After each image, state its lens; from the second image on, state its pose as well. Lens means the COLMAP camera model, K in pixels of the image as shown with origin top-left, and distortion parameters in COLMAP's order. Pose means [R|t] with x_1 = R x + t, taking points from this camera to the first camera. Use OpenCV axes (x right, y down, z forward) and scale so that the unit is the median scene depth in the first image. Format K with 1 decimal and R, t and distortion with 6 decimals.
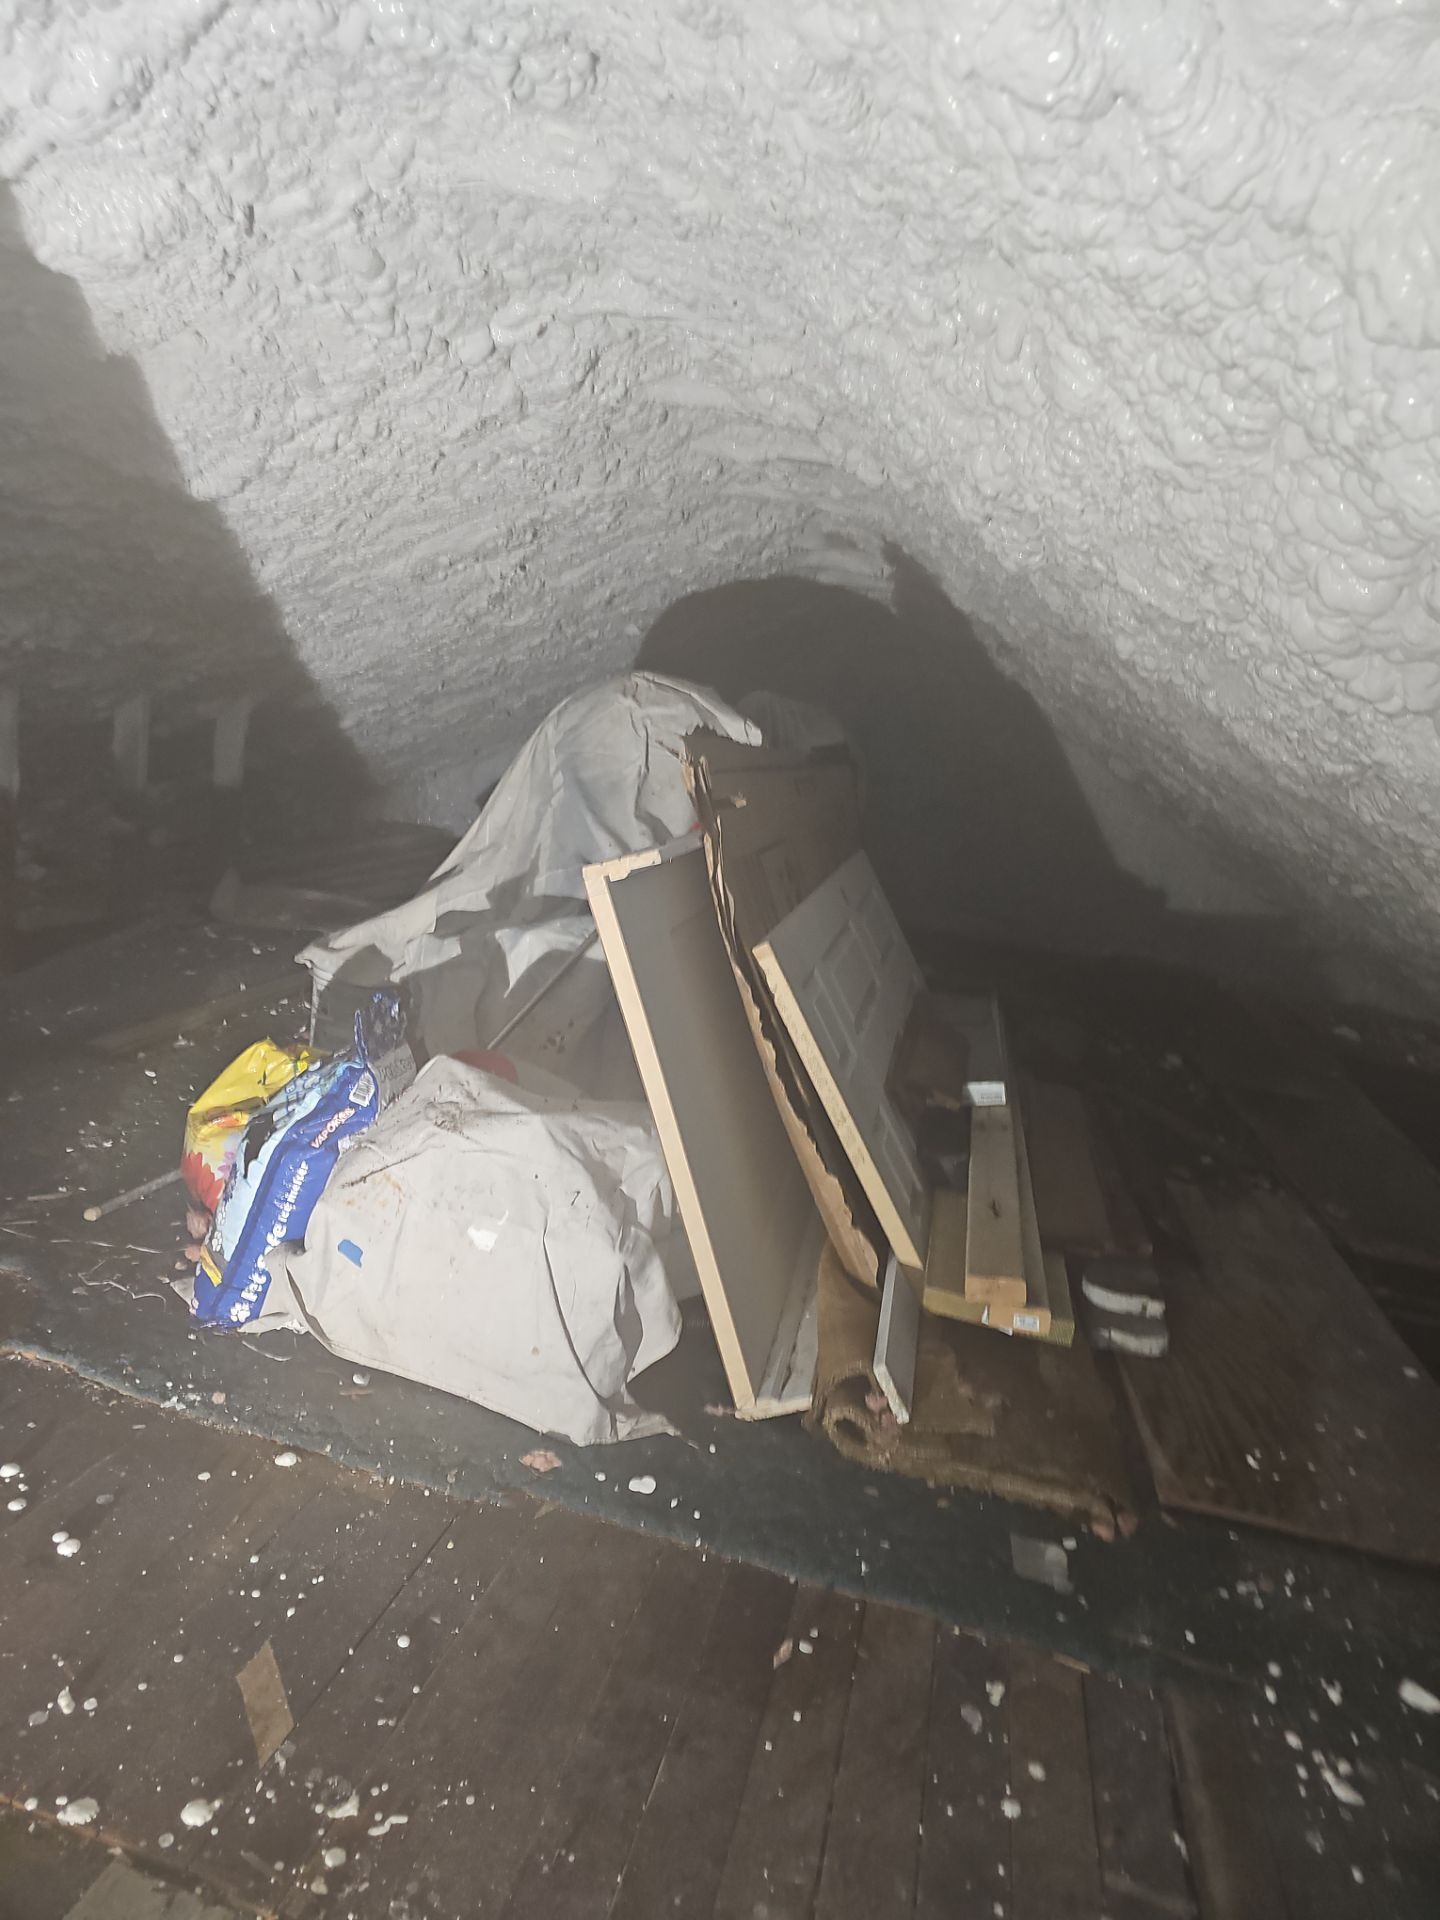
lens RADIAL K [[1266.3, 0, 685.1], [0, 1266.3, 954.5], [0, 0, 1]] dist [0.037764, -0.030257]
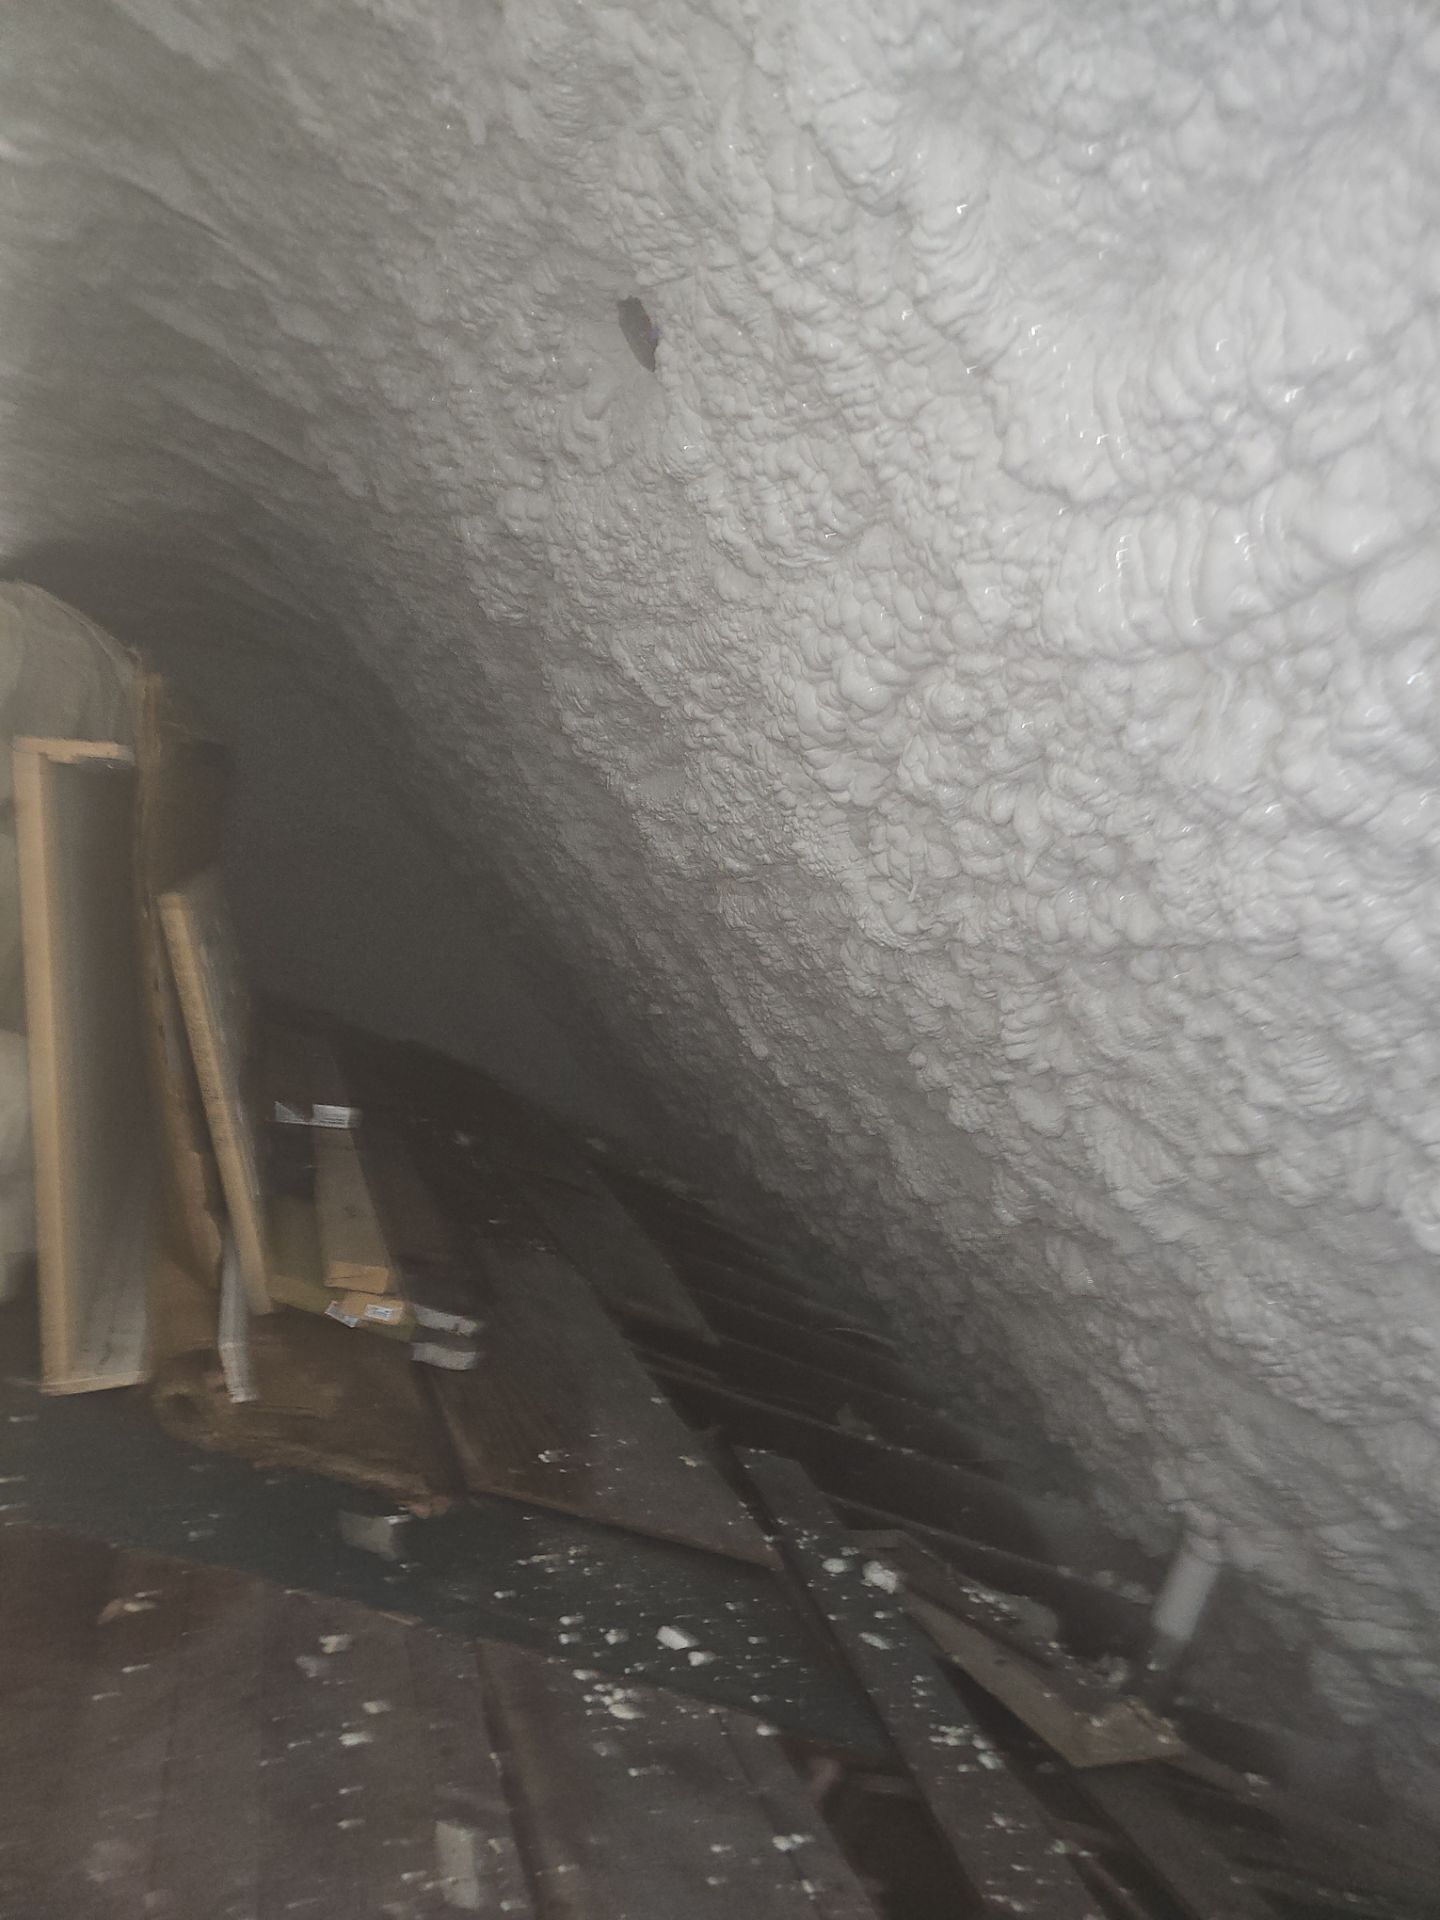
lens RADIAL K [[1252.0, 0, 721.1], [0, 1252.0, 949.9], [0, 0, 1]] dist [0.055654, -0.043429]
pose [[0.829172, 0.225877, 0.511325, -0.102316], [-0.196588, 0.974123, -0.111528, 0.080166], [-0.523284, -0.008045, 0.852120, 0.004582]]
